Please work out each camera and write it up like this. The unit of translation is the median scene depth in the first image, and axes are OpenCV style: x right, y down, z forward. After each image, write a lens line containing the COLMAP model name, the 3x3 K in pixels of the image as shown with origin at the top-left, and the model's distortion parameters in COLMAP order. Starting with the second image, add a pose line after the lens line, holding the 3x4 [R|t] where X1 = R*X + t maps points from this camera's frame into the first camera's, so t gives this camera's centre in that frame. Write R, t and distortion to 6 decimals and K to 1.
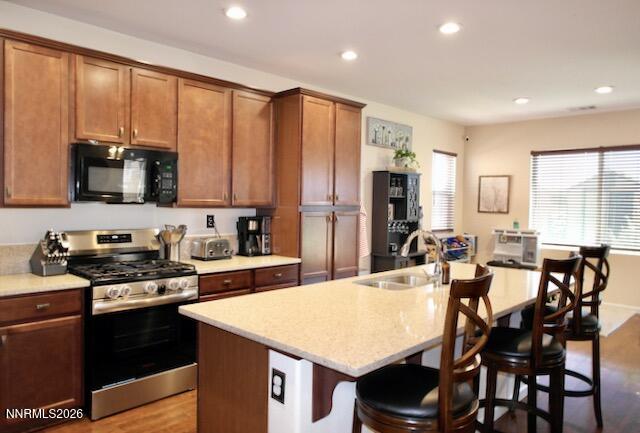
lens RADIAL K [[465.6, 0, 322.2], [0, 465.6, 215.4], [0, 0, 1]] dist [0.000948, 0.001105]
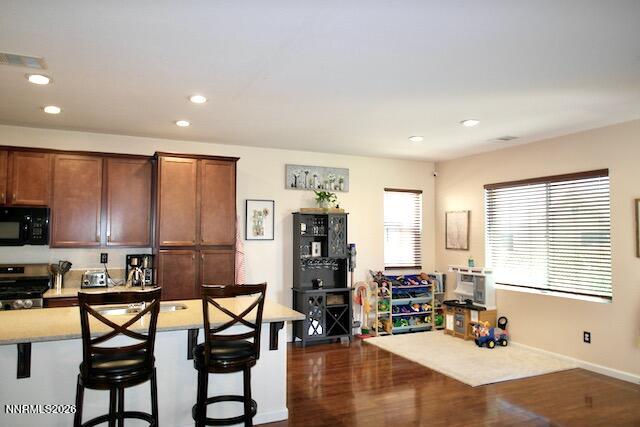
lens RADIAL K [[450.3, 0, 321.7], [0, 450.3, 214.5], [0, 0, 1]] dist [-0.009222, 0.011339]
pose [[0.933558, -0.026269, -0.357462, 0.532533], [-0.000527, 0.997209, -0.074658, -0.010678], [0.358426, 0.069886, 0.930939, 0.032690]]
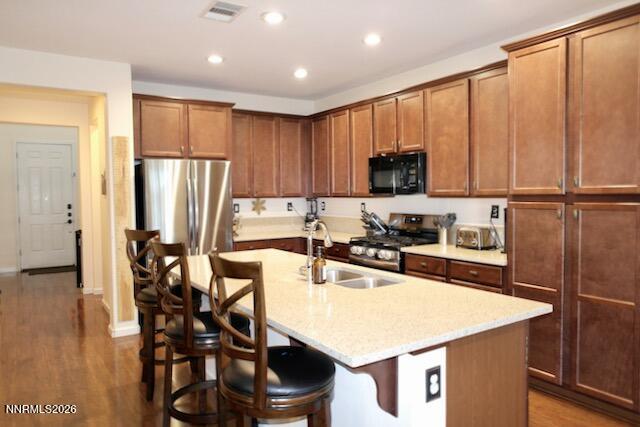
lens RADIAL K [[450.3, 0, 314.5], [0, 450.3, 221.4], [0, 0, 1]] dist [-0.009222, 0.011339]
pose [[-0.231298, 0.044201, -0.971878, 0.527637], [-0.022664, 0.998451, 0.050804, -0.004533], [0.972619, 0.033777, -0.229938, 0.586765]]
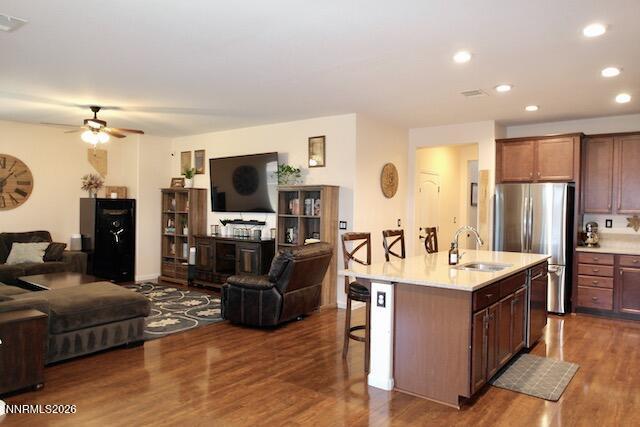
lens RADIAL K [[450.3, 0, 316.7], [0, 450.3, 212.5], [0, 0, 1]] dist [-0.009222, 0.011339]
pose [[-0.994909, -0.028834, -0.096566, 0.398198], [-0.033561, 0.998298, 0.047687, -0.031529], [0.095027, 0.050685, -0.994184, 1.151482]]
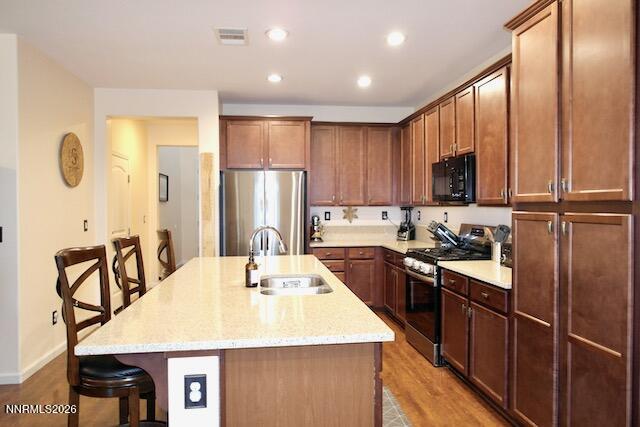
lens RADIAL K [[450.3, 0, 319.5], [0, 450.3, 211.3], [0, 0, 1]] dist [-0.009222, 0.011339]
pose [[-0.631582, -0.004866, -0.775294, 0.415107], [-0.029814, 0.999393, 0.018016, -0.008026], [0.774735, 0.034493, -0.631344, 0.813325]]
